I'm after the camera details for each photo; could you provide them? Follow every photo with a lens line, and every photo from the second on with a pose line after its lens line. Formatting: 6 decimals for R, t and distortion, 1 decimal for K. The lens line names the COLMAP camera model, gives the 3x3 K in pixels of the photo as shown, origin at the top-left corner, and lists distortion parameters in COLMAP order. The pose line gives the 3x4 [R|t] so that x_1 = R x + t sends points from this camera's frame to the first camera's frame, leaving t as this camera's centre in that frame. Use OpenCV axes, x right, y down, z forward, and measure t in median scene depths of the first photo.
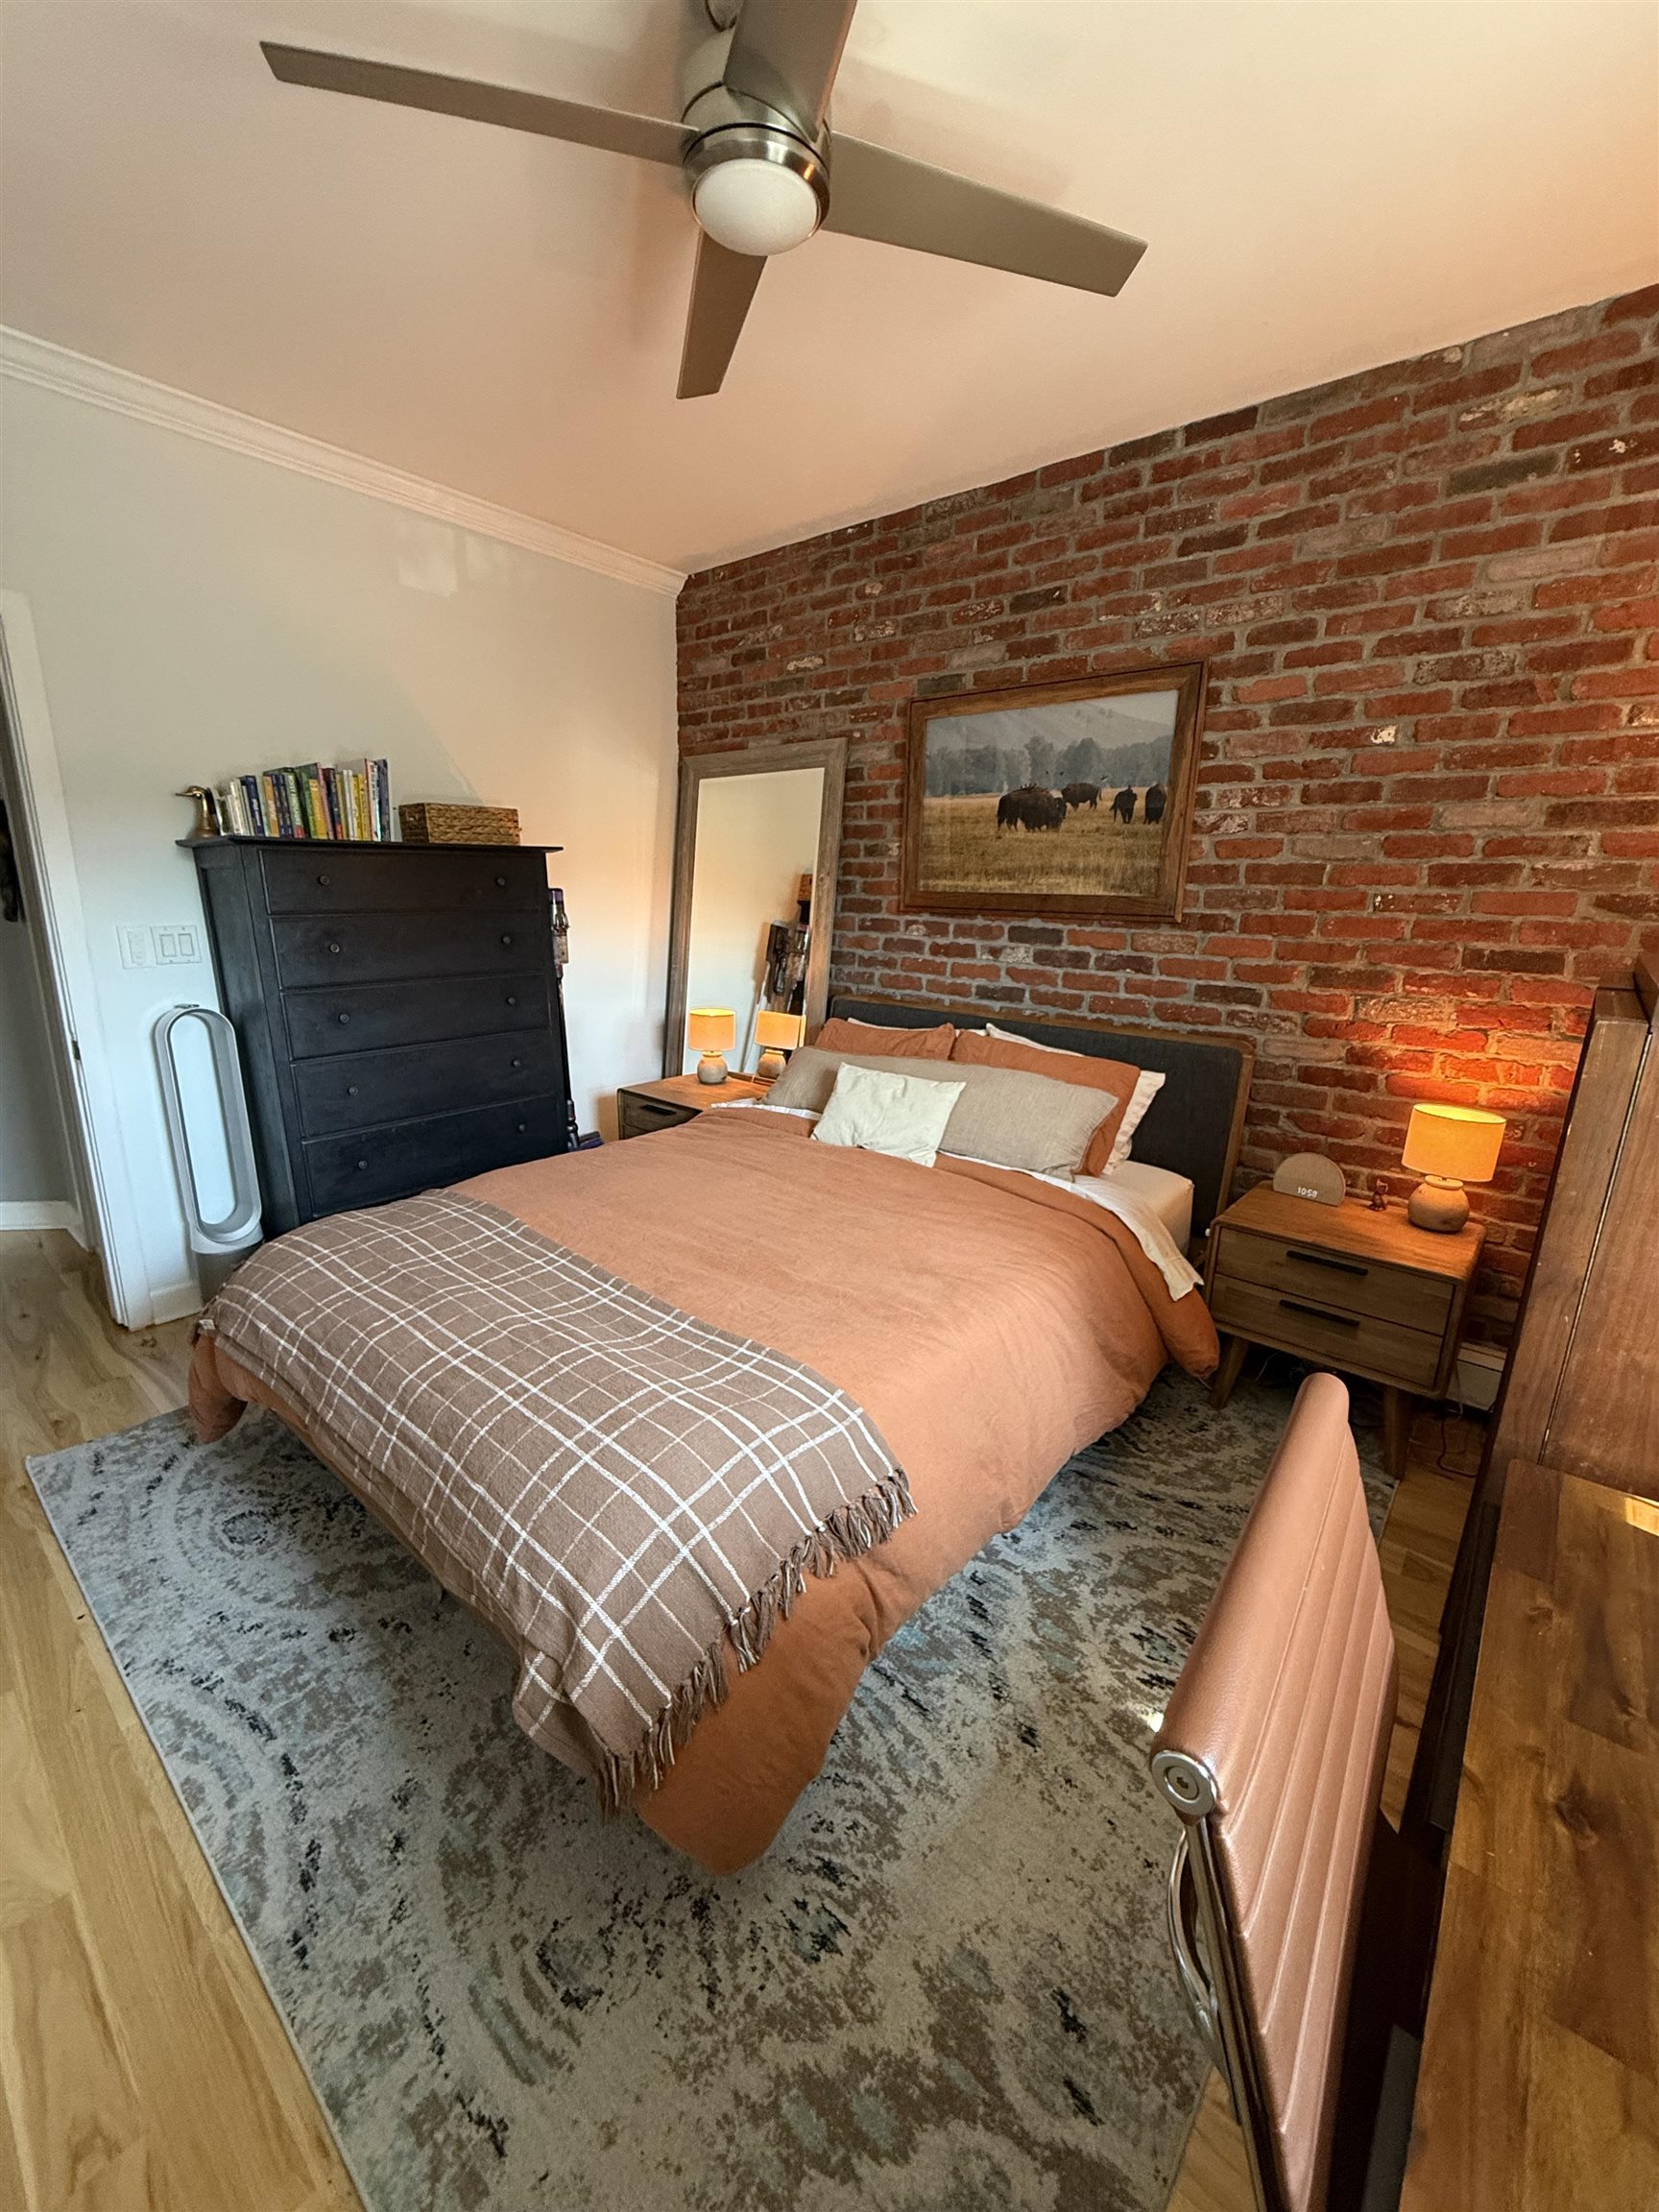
lens RADIAL K [[882.4, 0, 832.4], [0, 882.4, 1102.5], [0, 0, 1]] dist [0.000134, 0.000476]
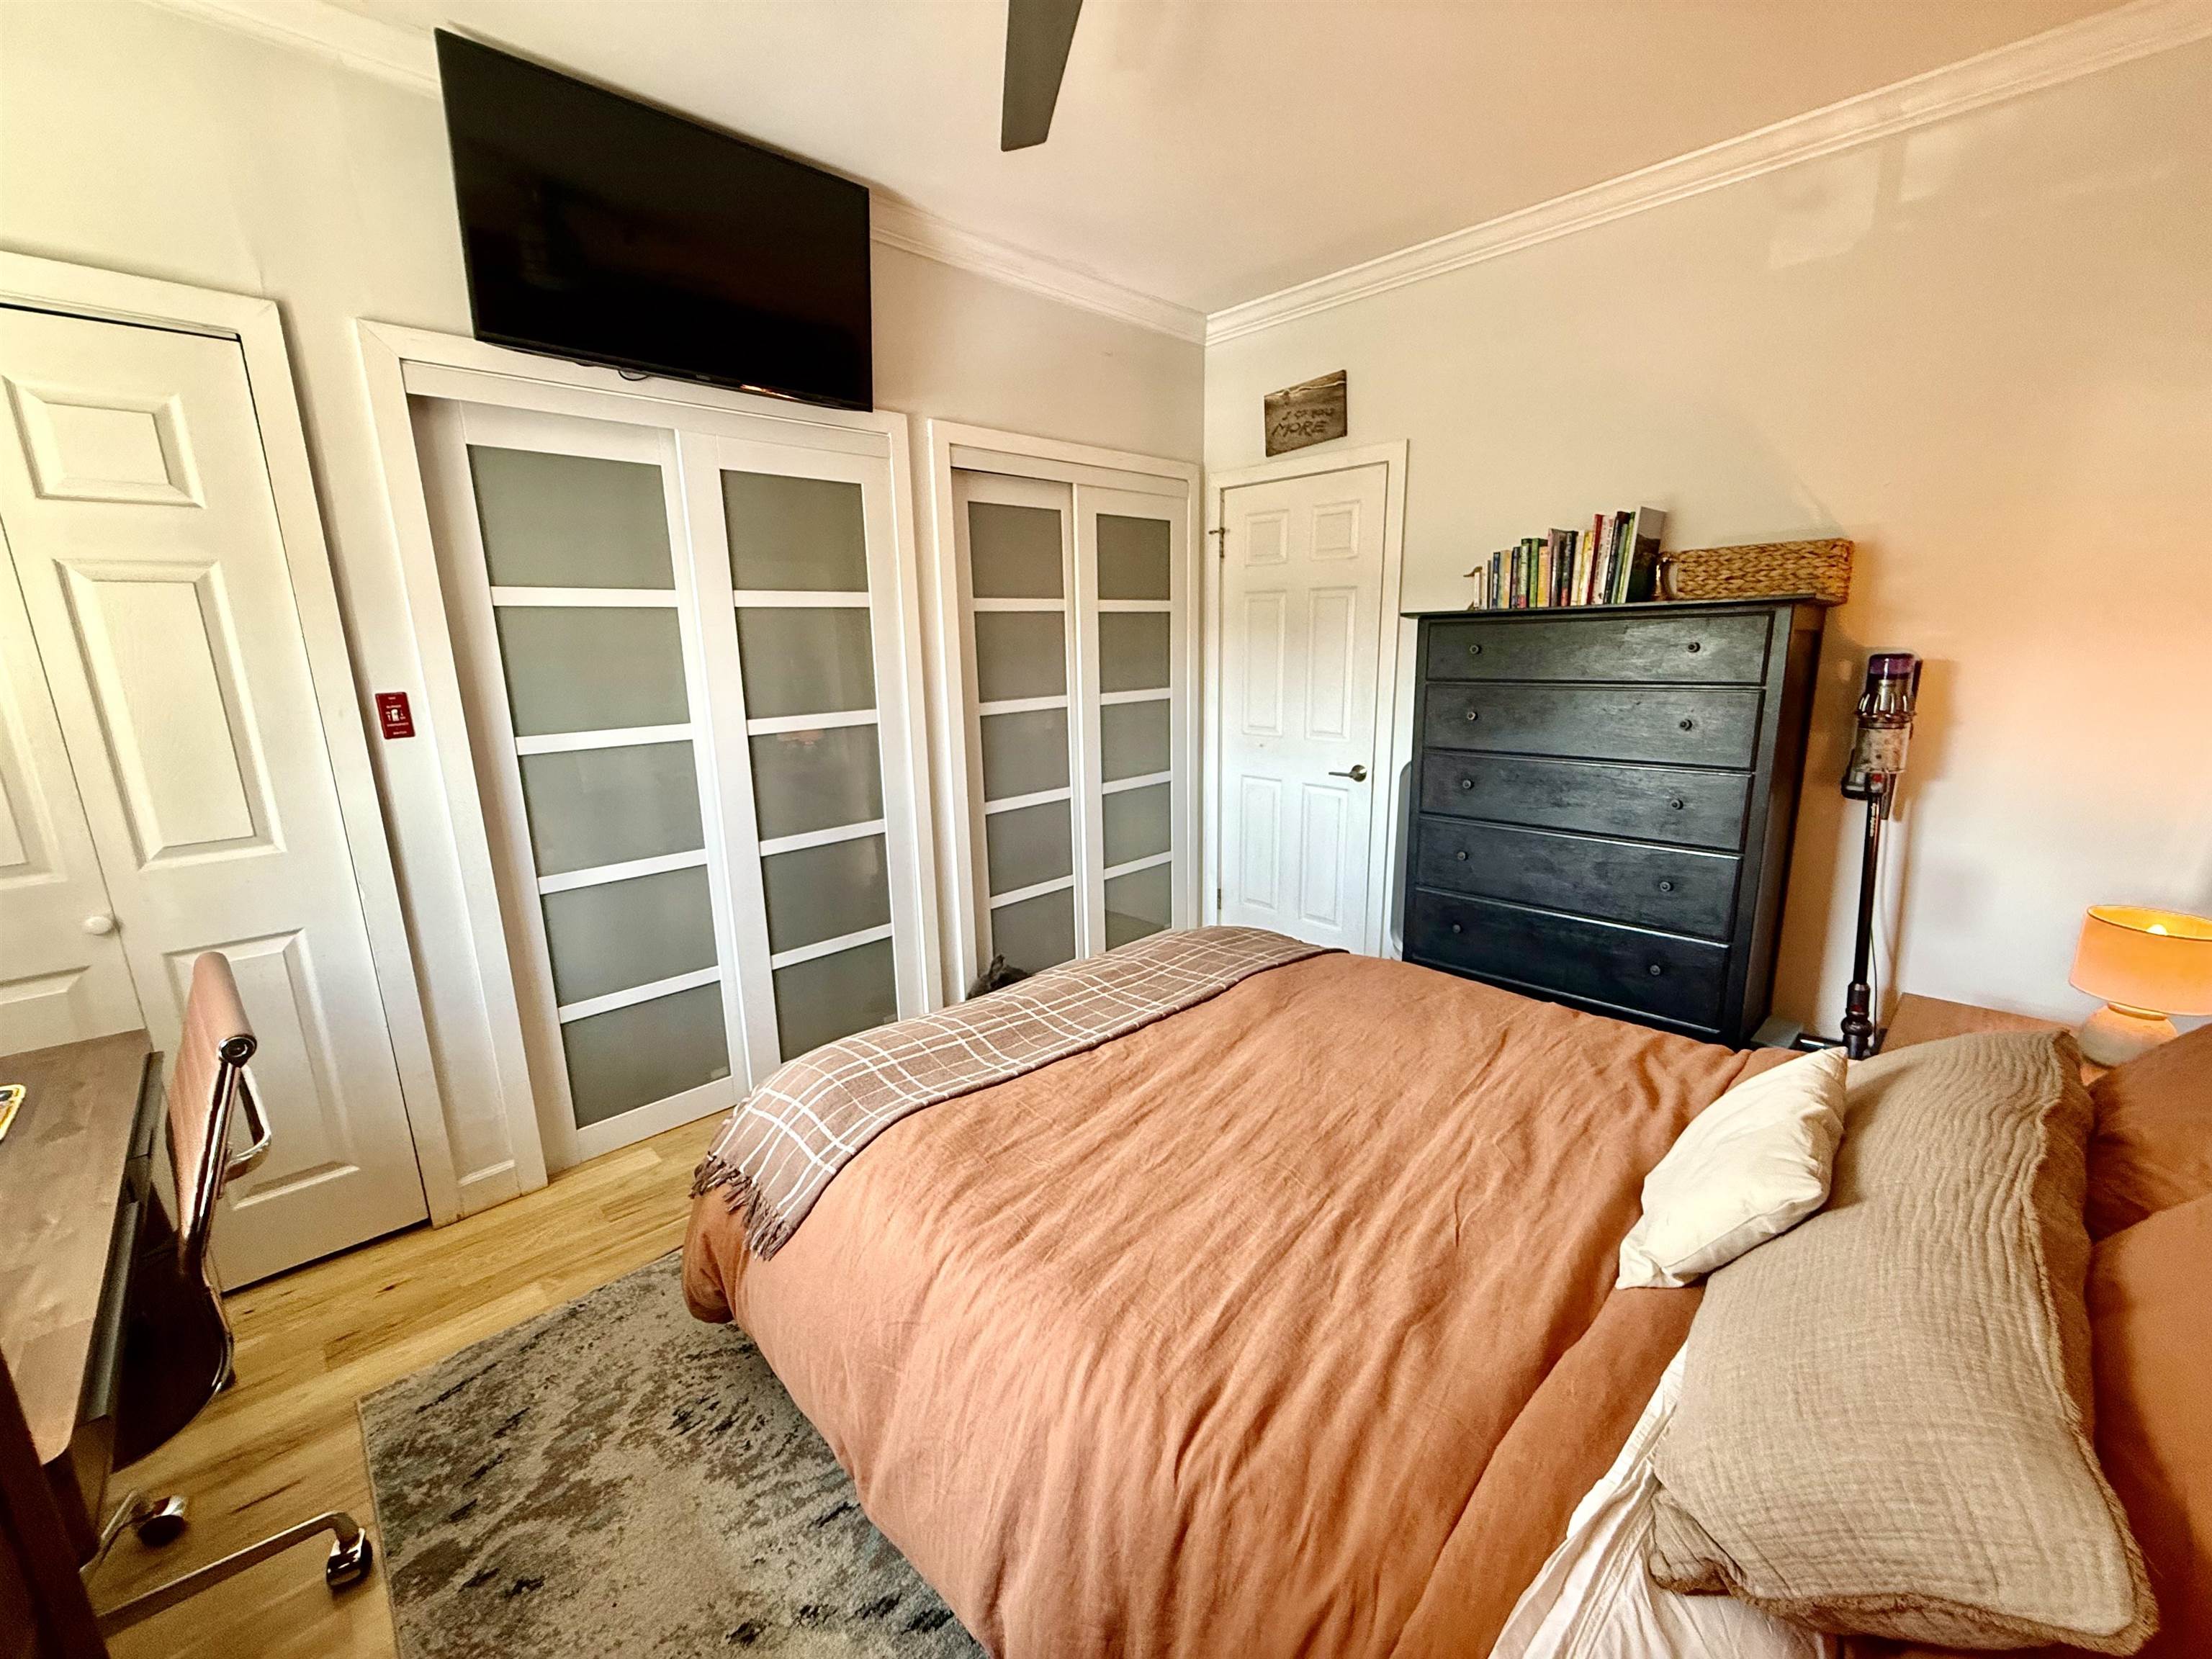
lens RADIAL K [[882.4, 0, 1099.5], [0, 882.4, 826.2], [0, 0, 1]] dist [0.000134, 0.000476]
pose [[-0.101650, 0.193276, -0.975865, 0.595384], [-0.219571, 0.952395, 0.211499, -0.209402], [0.970286, 0.235771, -0.054373, 0.802168]]
